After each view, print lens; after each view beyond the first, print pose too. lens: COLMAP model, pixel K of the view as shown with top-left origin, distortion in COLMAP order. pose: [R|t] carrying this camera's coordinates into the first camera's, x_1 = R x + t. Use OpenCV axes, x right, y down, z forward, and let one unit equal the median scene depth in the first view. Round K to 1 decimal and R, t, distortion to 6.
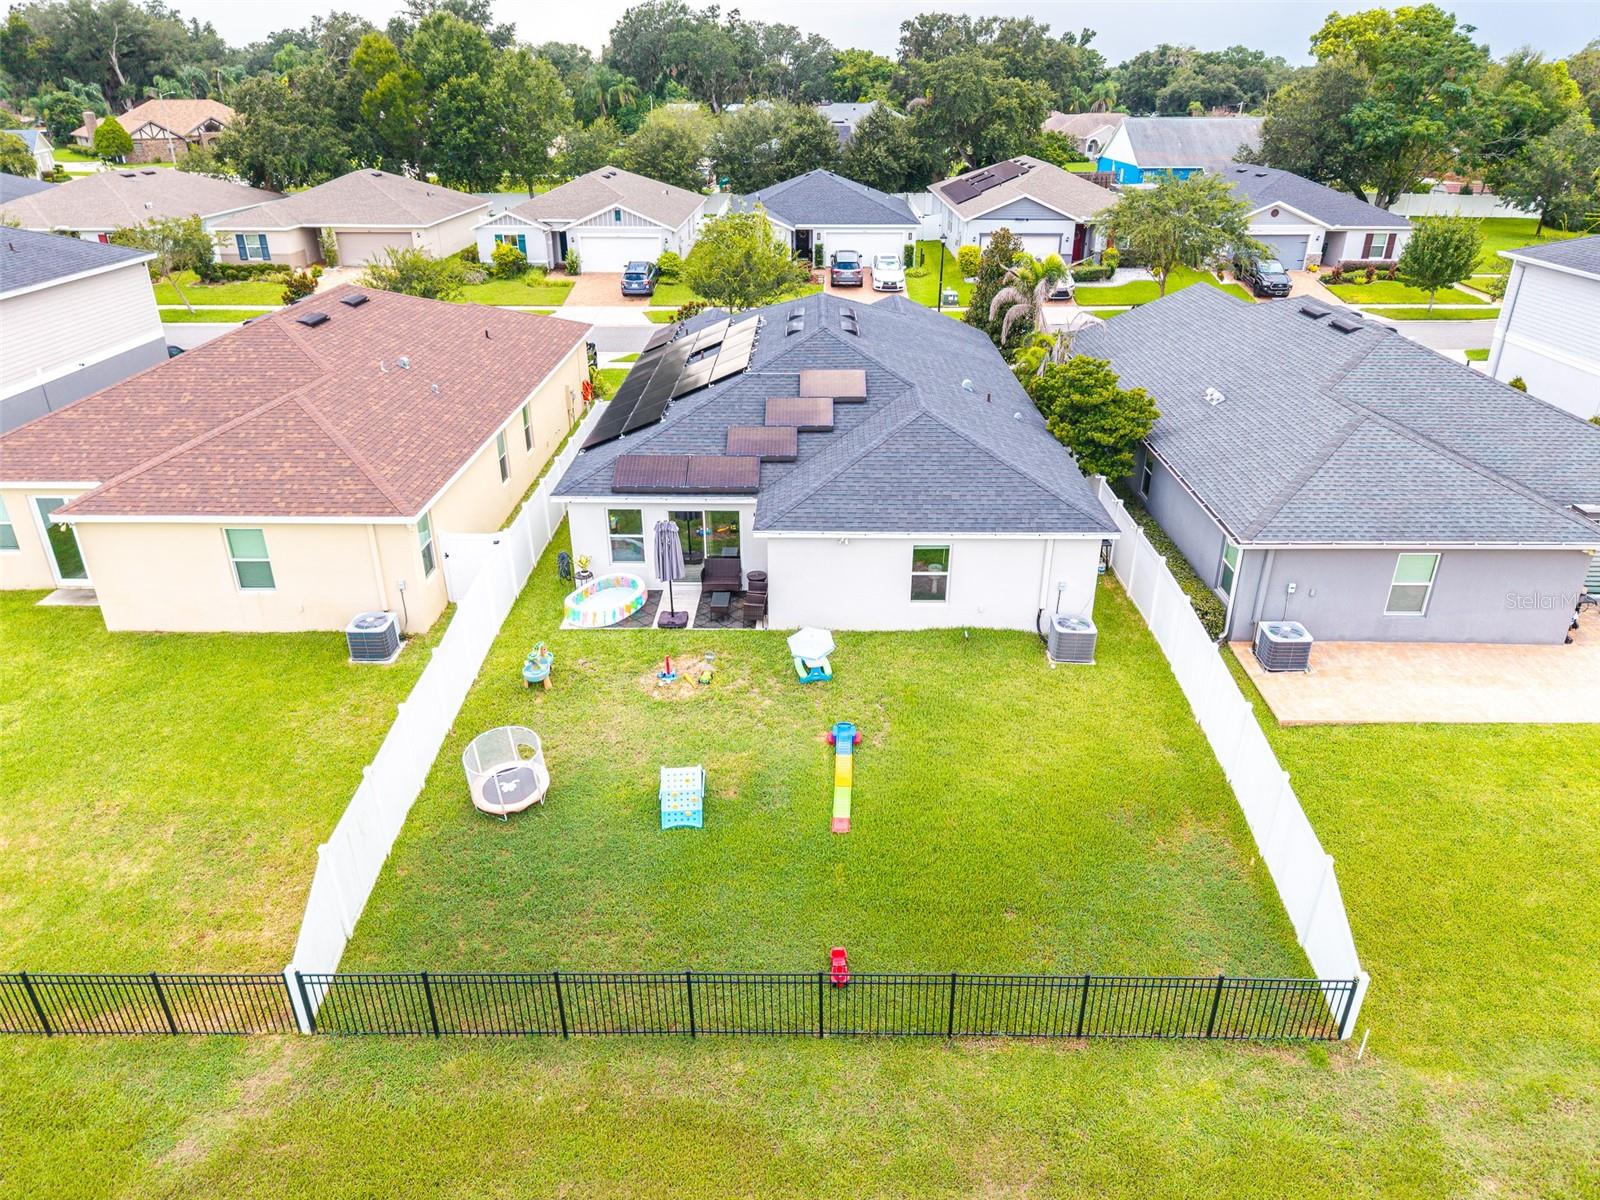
lens RADIAL K [[1062.2, 0, 805.4], [0, 1062.2, 603.1], [0, 0, 1]] dist [0.016995, -0.016623]
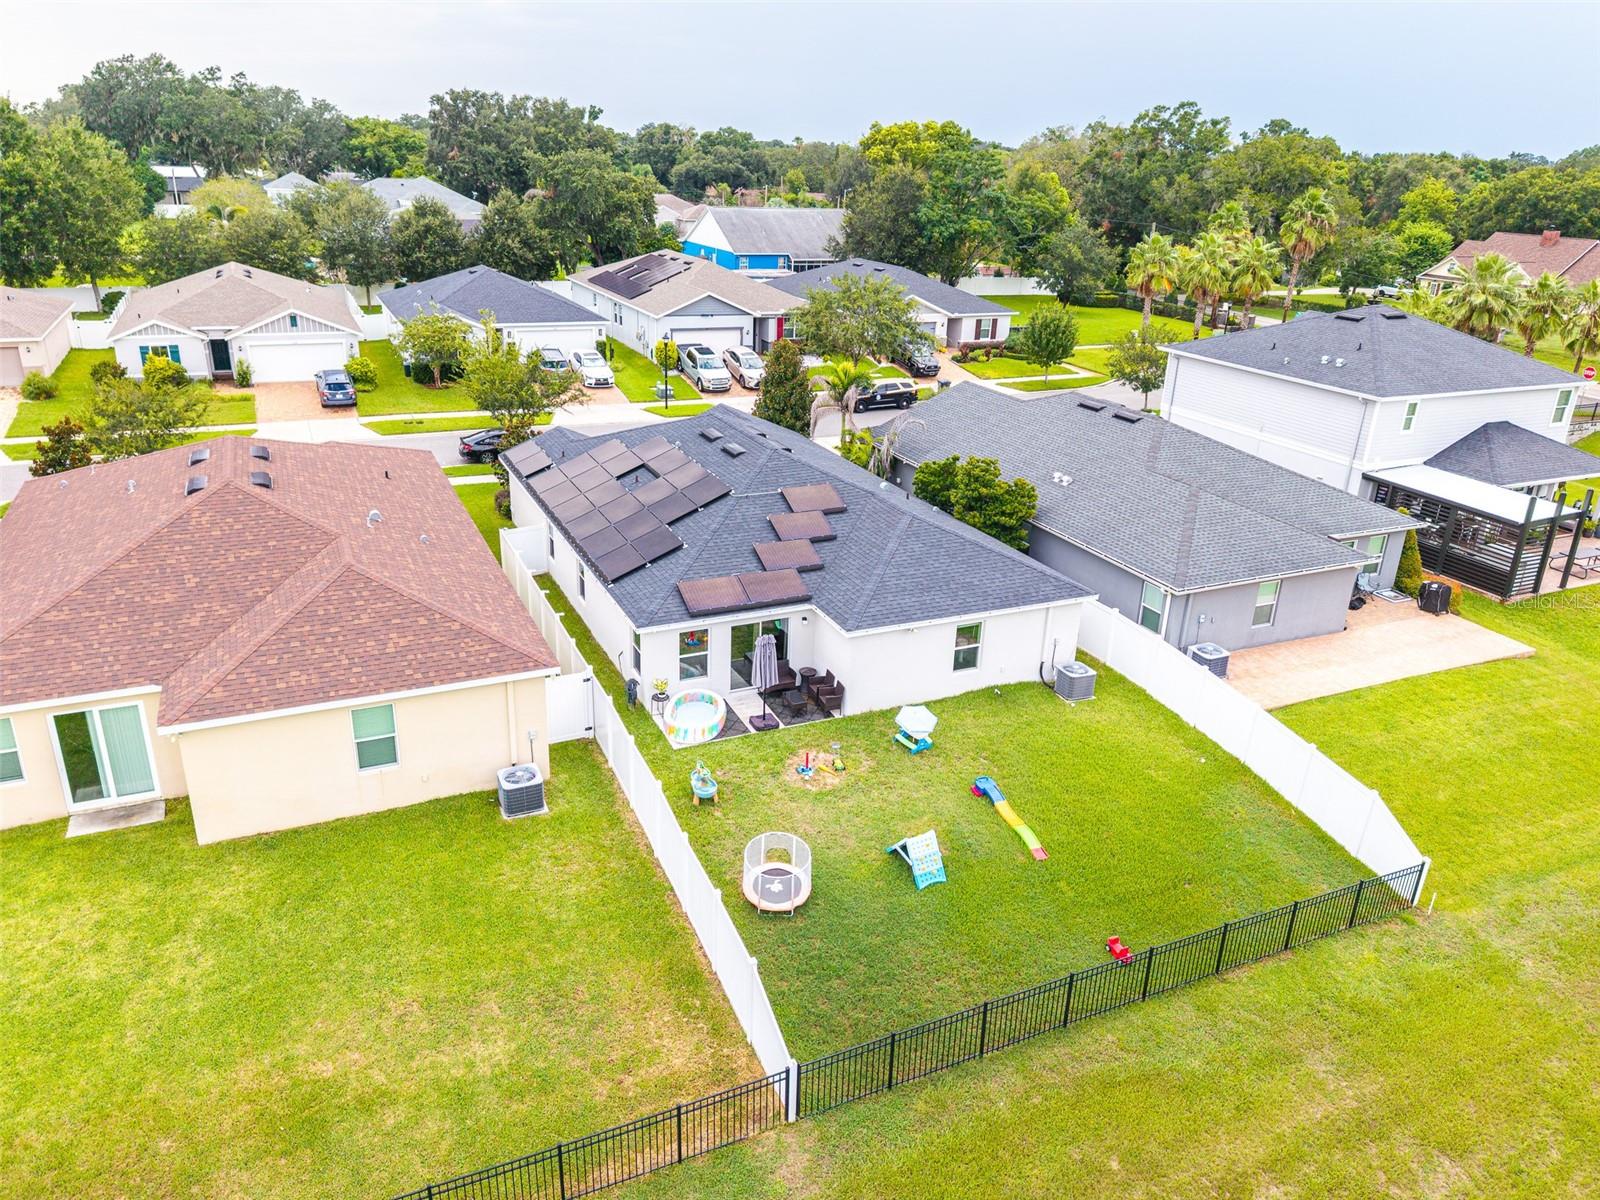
lens RADIAL K [[1062.2, 0, 865.7], [0, 1062.2, 621.9], [0, 0, 1]] dist [0.016995, -0.016623]
pose [[0.903157, -0.139035, 0.406174, -0.385935], [0.157613, 0.987422, -0.012463, -0.048390], [-0.399332, 0.075274, 0.913711, -0.056686]]
